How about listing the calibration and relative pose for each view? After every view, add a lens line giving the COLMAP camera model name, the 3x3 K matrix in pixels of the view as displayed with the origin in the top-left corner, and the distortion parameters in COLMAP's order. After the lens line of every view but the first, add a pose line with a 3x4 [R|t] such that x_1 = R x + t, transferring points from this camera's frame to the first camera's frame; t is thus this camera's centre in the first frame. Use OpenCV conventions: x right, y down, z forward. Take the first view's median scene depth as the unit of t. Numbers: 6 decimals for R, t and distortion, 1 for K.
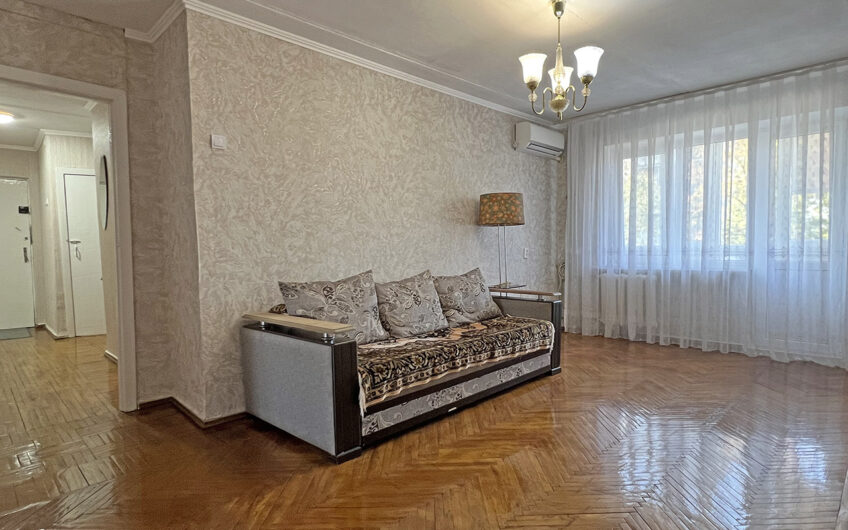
lens RADIAL K [[464.8, 0, 423.8], [0, 464.8, 268.8], [0, 0, 1]] dist [0.000069, -0.000942]
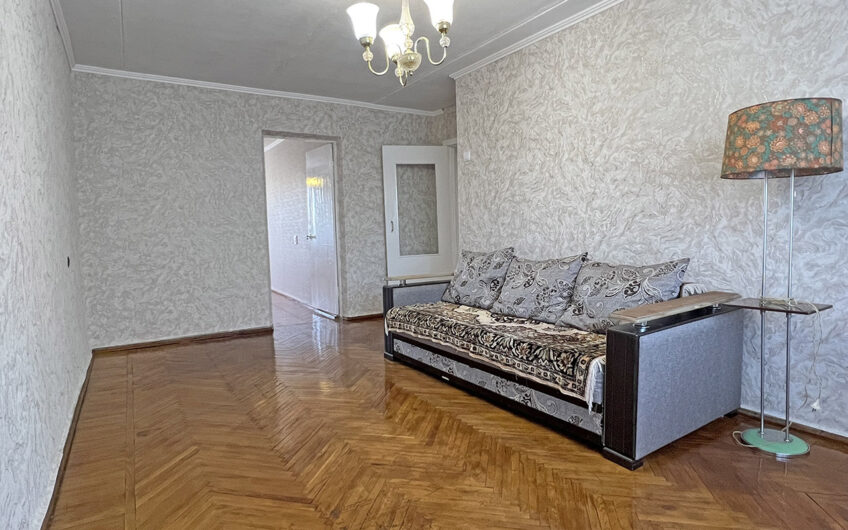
lens RADIAL K [[464.8, 0, 424.5], [0, 464.8, 263.3], [0, 0, 1]] dist [0.000069, -0.000942]
pose [[-0.212112, 0.101056, -0.972006, 0.960095], [-0.009557, 0.994377, 0.105467, -0.068683], [0.977199, 0.031660, -0.209954, 1.020180]]
